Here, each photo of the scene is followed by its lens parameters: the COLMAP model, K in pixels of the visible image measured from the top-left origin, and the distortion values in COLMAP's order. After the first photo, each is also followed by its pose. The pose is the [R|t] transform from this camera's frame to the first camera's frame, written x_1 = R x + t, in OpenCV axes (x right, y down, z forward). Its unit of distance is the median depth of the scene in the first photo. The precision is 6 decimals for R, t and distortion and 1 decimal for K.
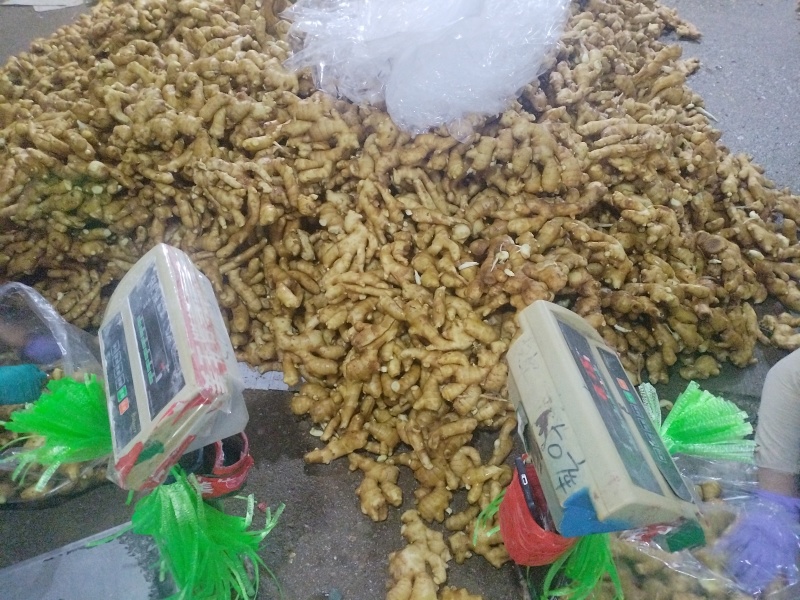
lens RADIAL K [[593.7, 0, 400.0], [0, 593.7, 300.0], [0, 0, 1]] dist [0.100336, -0.141287]
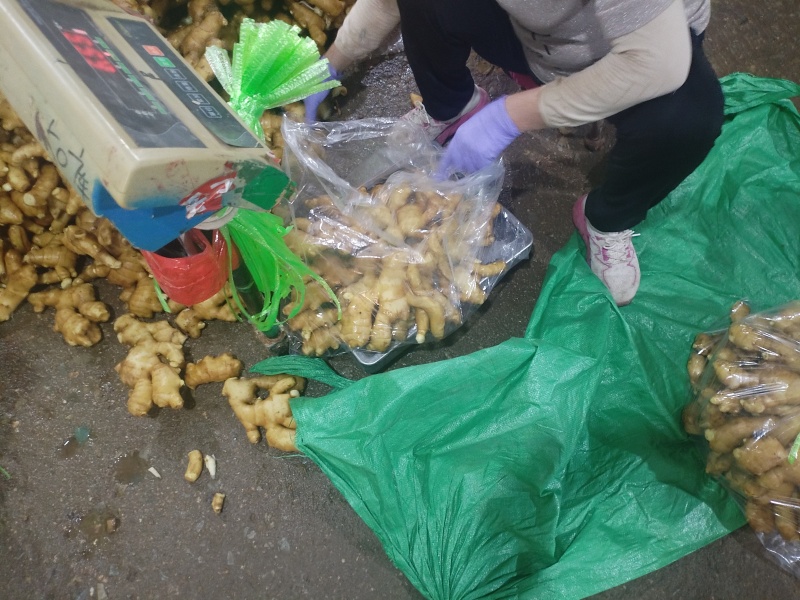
lens RADIAL K [[593.7, 0, 400.0], [0, 593.7, 300.0], [0, 0, 1]] dist [0.100336, -0.141287]
pose [[0.848832, -0.479539, 0.222544, 0.170018], [0.370369, 0.839801, 0.396938, 0.119907], [-0.377240, -0.254511, 0.890457, 0.051327]]
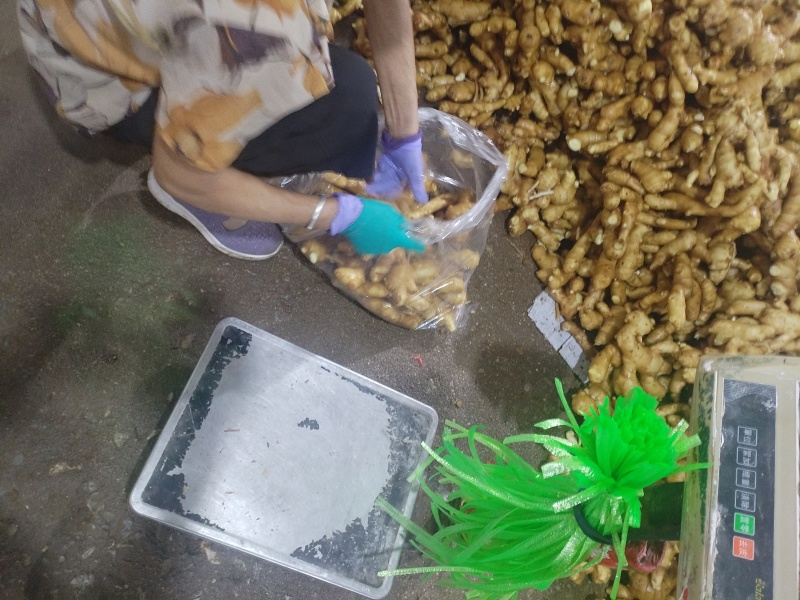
lens RADIAL K [[593.7, 0, 400.0], [0, 593.7, 300.0], [0, 0, 1]] dist [0.100336, -0.141287]
pose [[0.671670, 0.740814, 0.007318, -0.487490], [-0.717378, 0.647891, 0.256138, 0.049643], [0.185009, -0.177290, 0.966612, 0.155100]]
